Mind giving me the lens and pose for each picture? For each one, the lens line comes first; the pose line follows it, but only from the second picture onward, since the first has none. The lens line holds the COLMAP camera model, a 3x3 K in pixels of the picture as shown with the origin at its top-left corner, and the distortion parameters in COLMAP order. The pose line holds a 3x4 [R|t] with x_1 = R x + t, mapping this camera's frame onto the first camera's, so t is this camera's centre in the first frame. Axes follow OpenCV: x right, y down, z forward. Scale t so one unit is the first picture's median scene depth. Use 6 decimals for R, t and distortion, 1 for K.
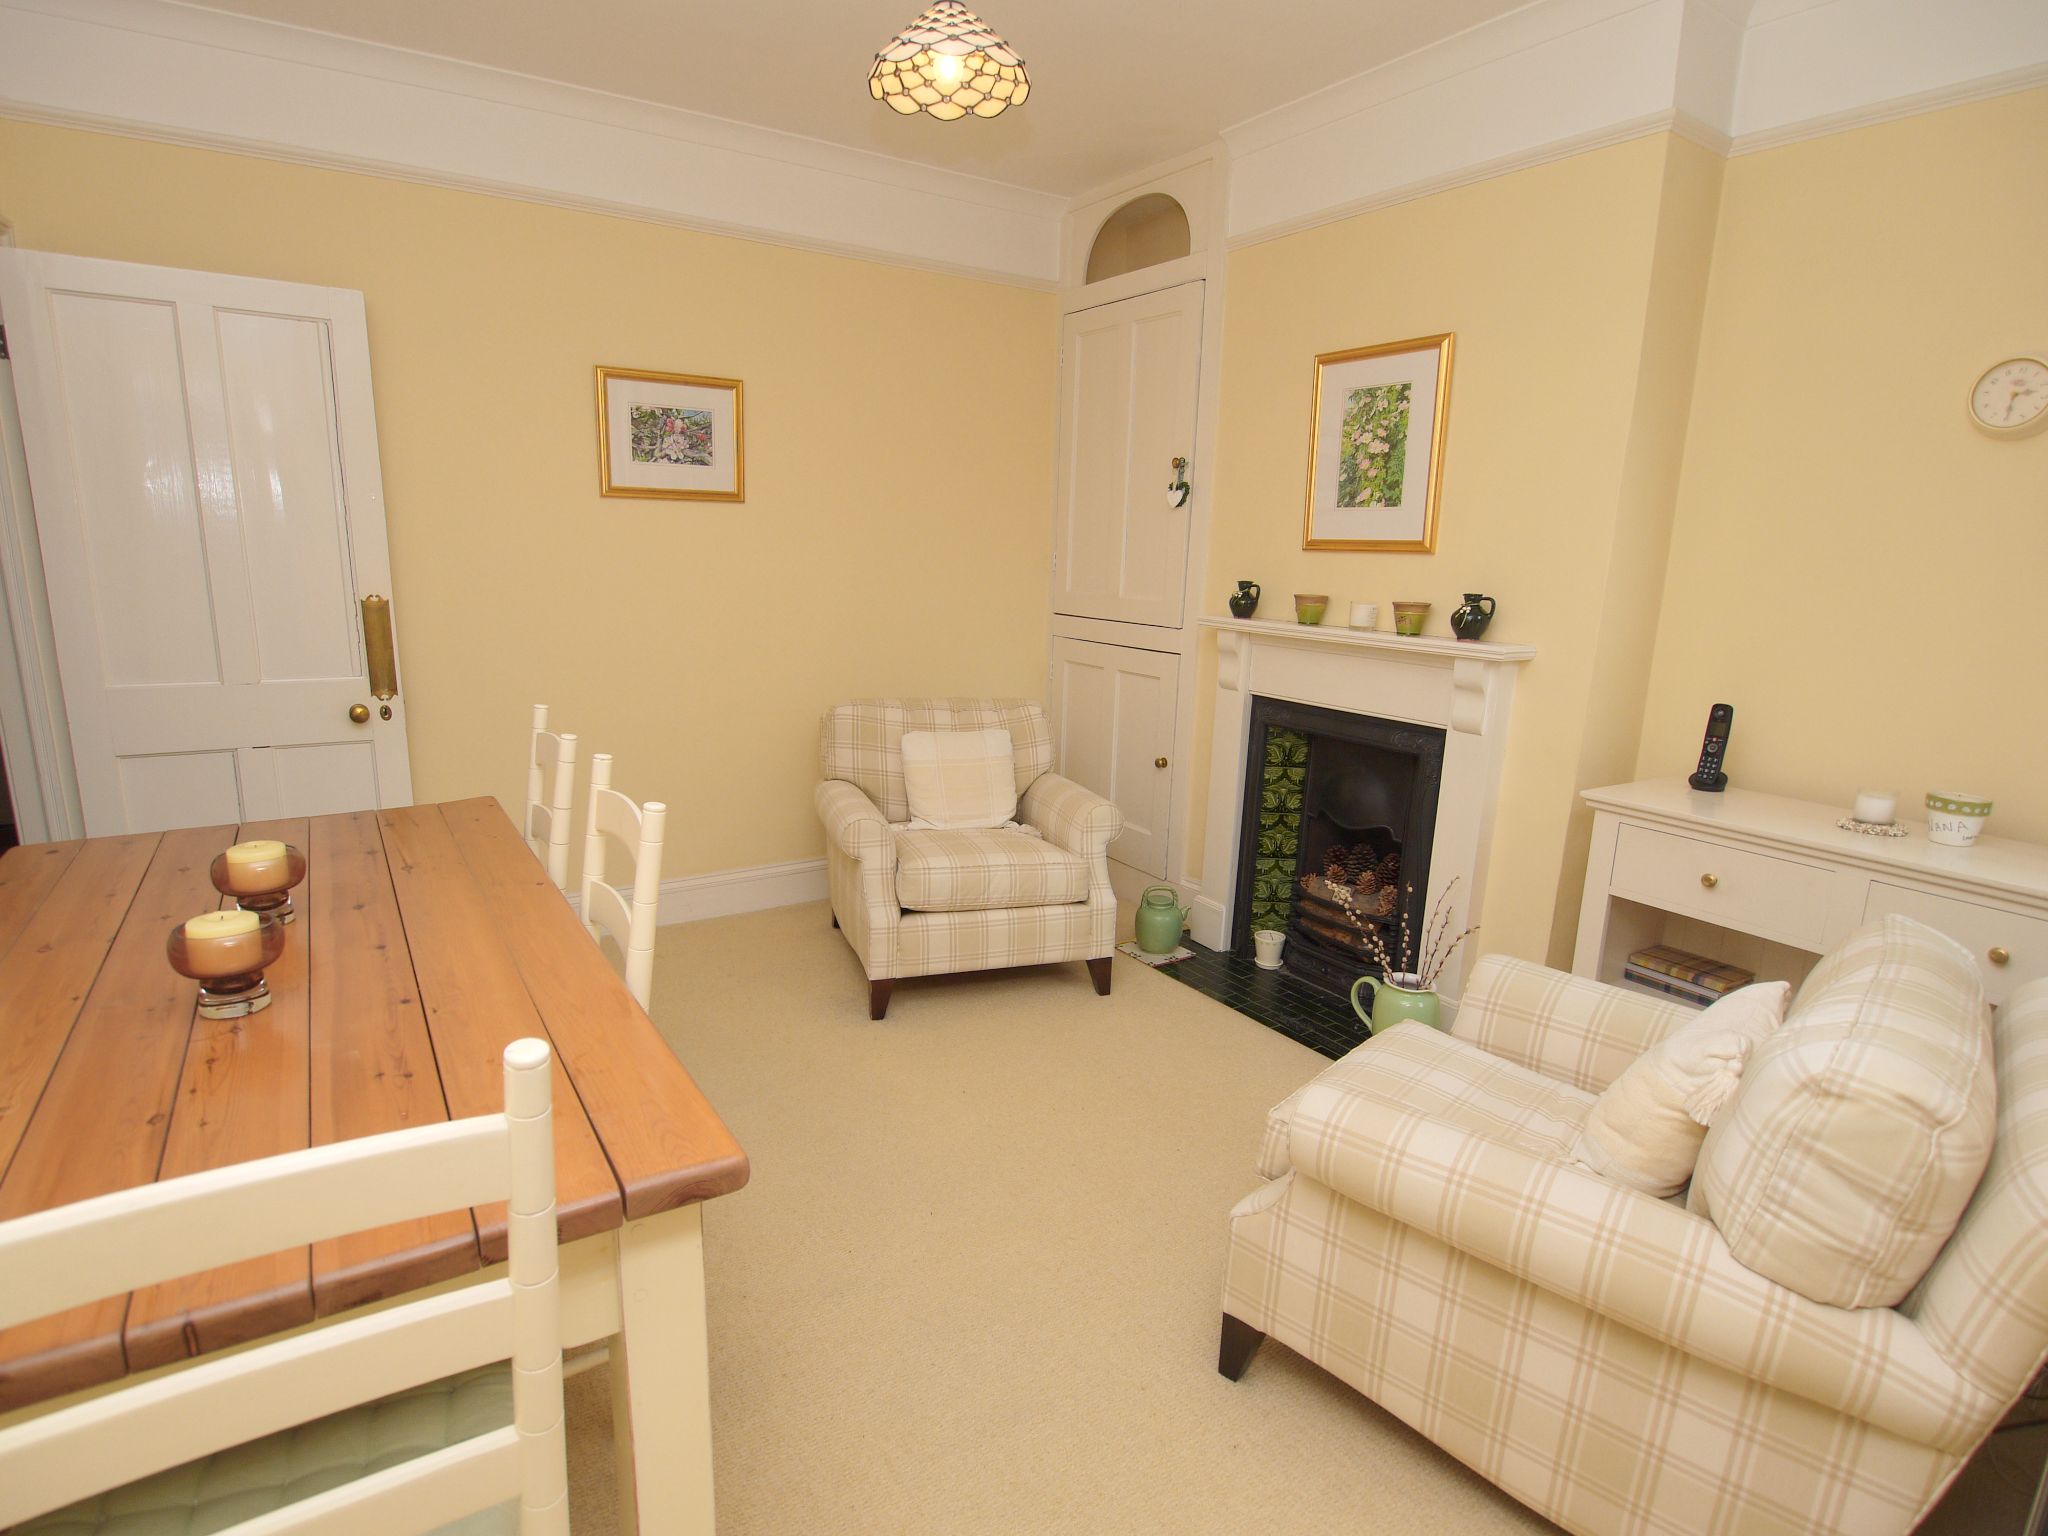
lens RADIAL K [[1082.4, 0, 1015.9], [0, 1082.4, 784.0], [0, 0, 1]] dist [-0.007932, -0.004752]
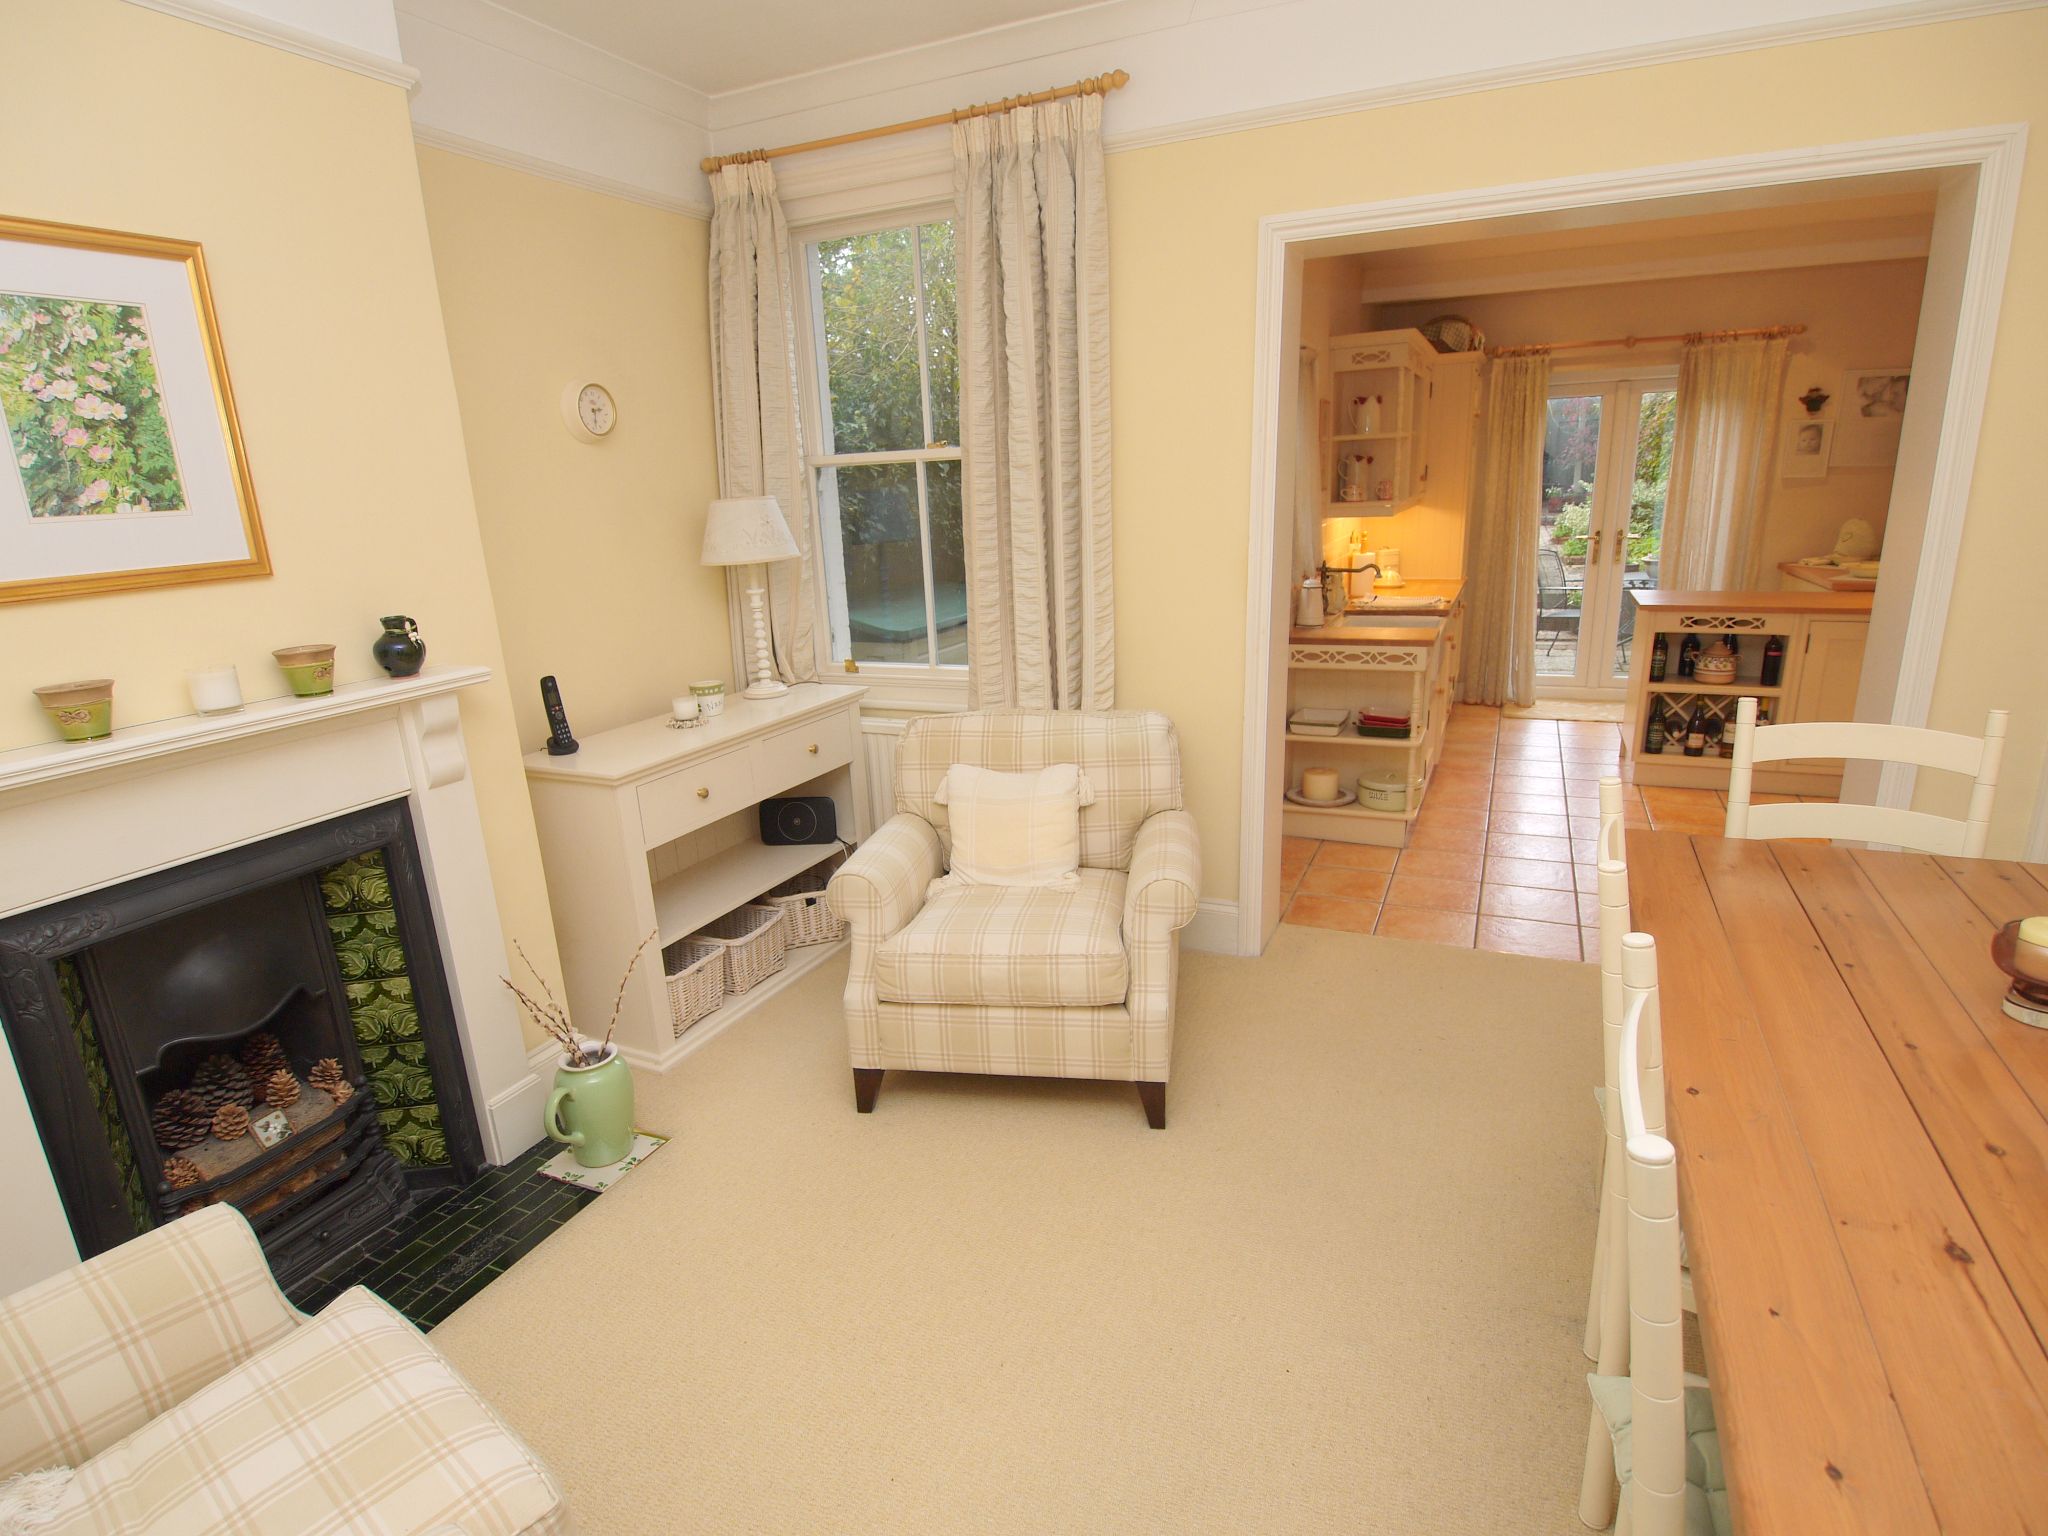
lens RADIAL K [[1082.4, 0, 1016.1], [0, 1082.4, 777.3], [0, 0, 1]] dist [-0.007932, -0.004752]
pose [[-0.530139, -0.225266, 0.817440, -0.429901], [0.221346, 0.893868, 0.389879, -0.252806], [-0.818510, 0.387627, -0.424013, 0.925016]]
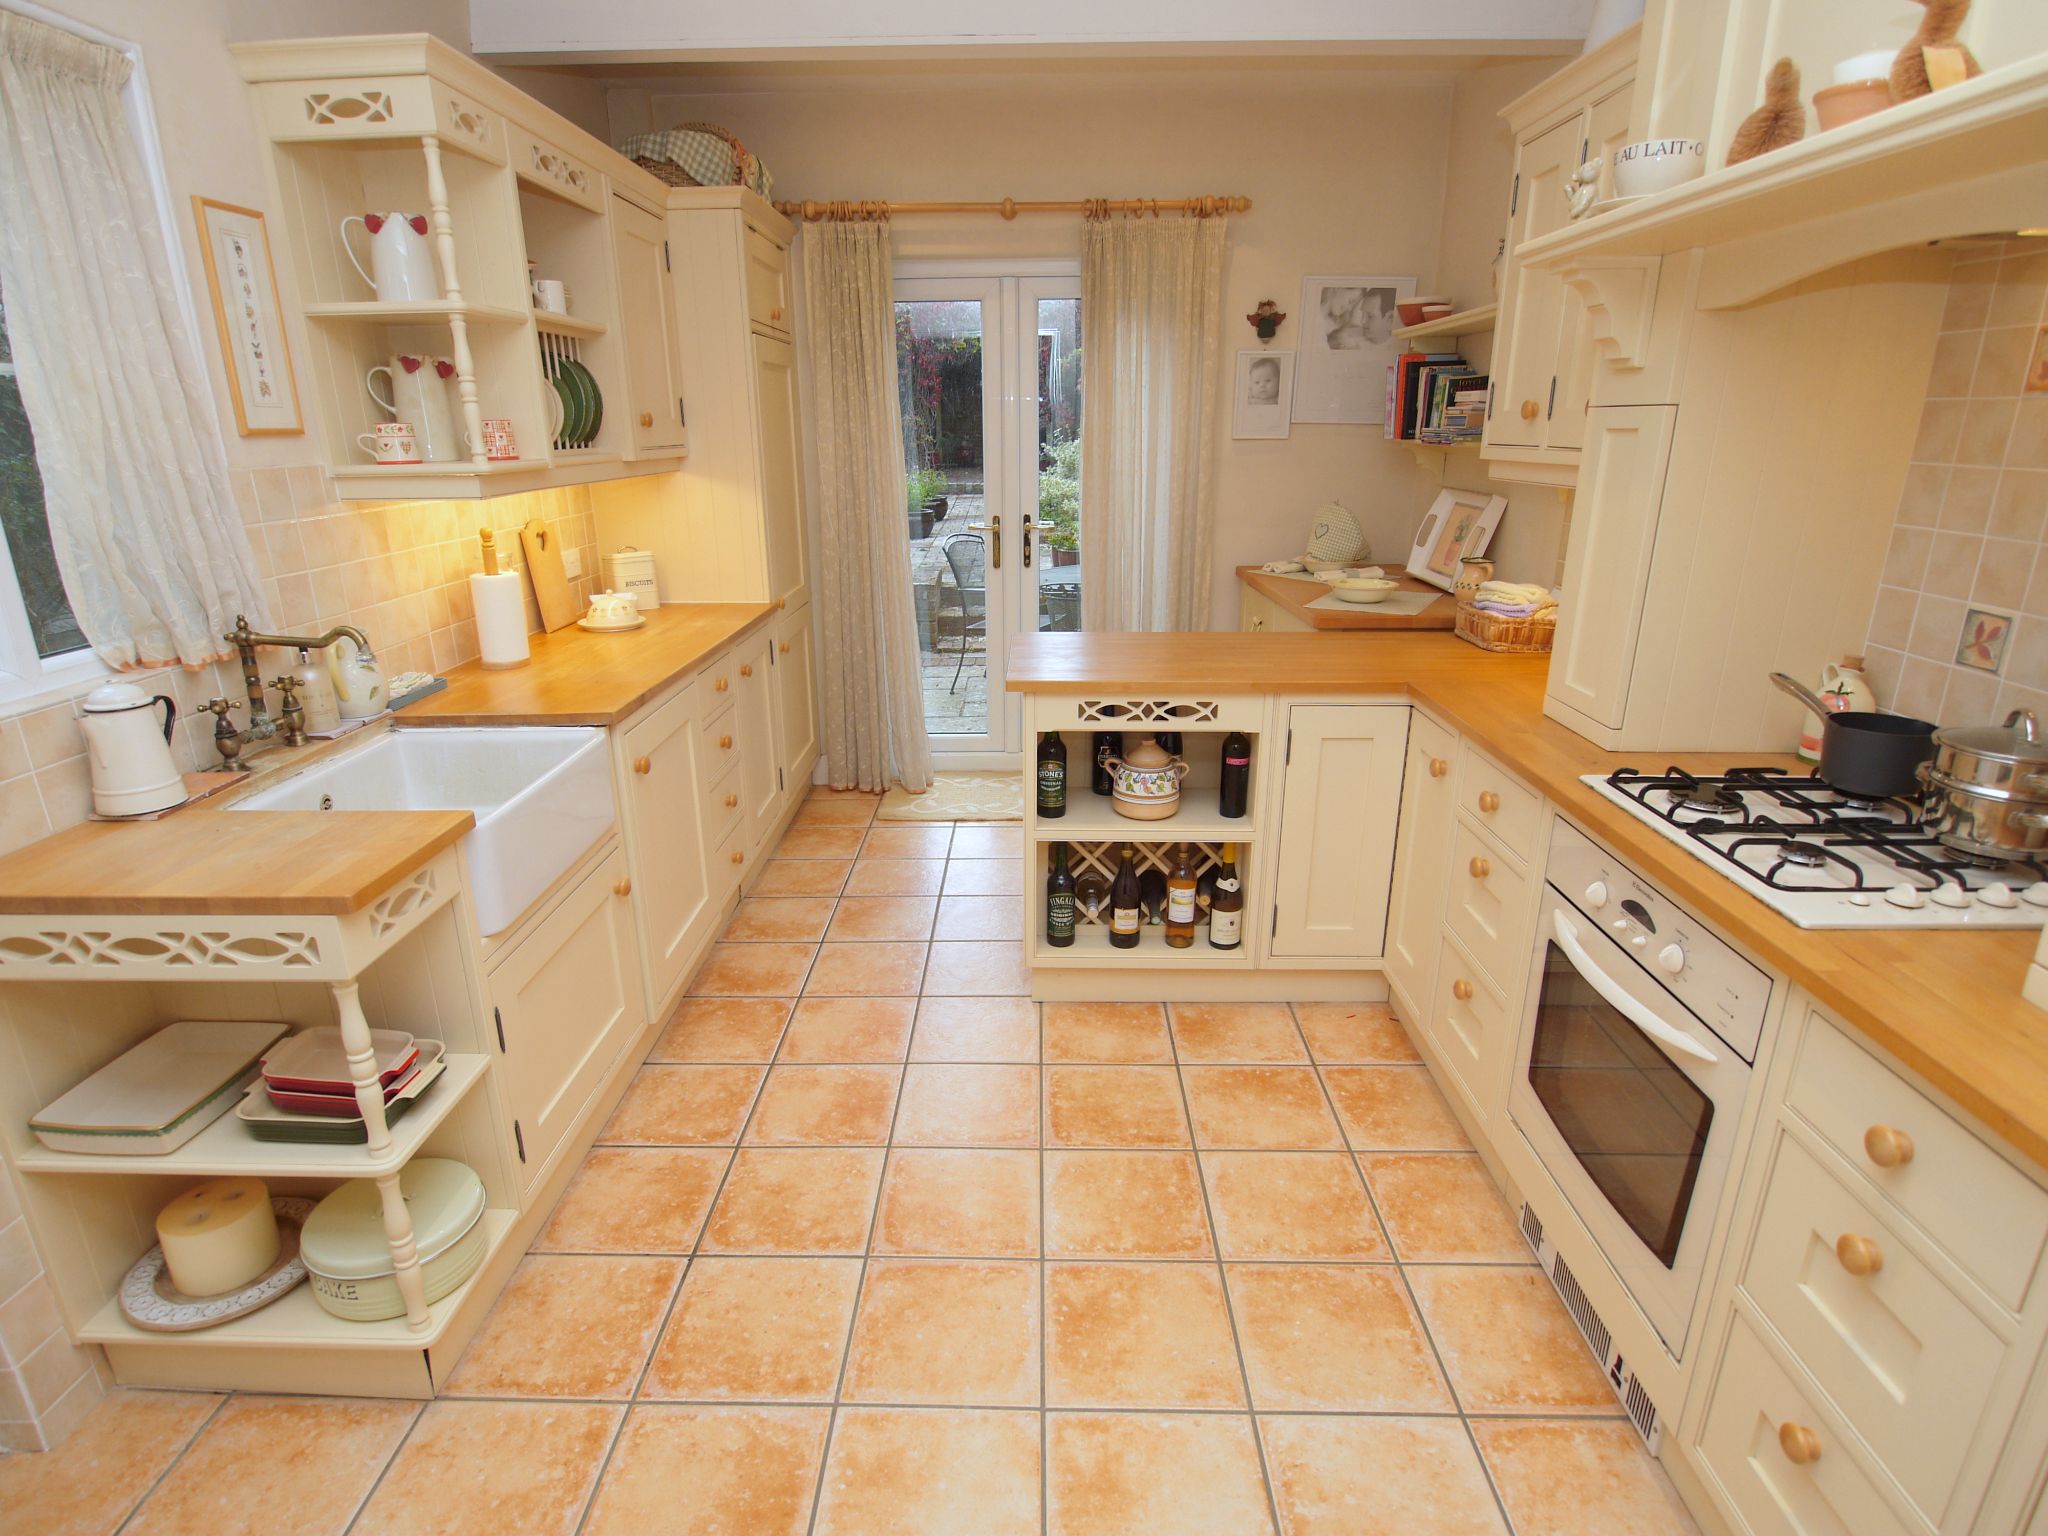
lens RADIAL K [[1082.4, 0, 1027.6], [0, 1082.4, 762.2], [0, 0, 1]] dist [-0.007932, -0.004752]
pose [[-0.825493, -0.183572, 0.533725, -0.231819], [0.117064, 0.869380, 0.480078, -0.126585], [-0.552139, 0.458781, -0.696177, 0.473287]]
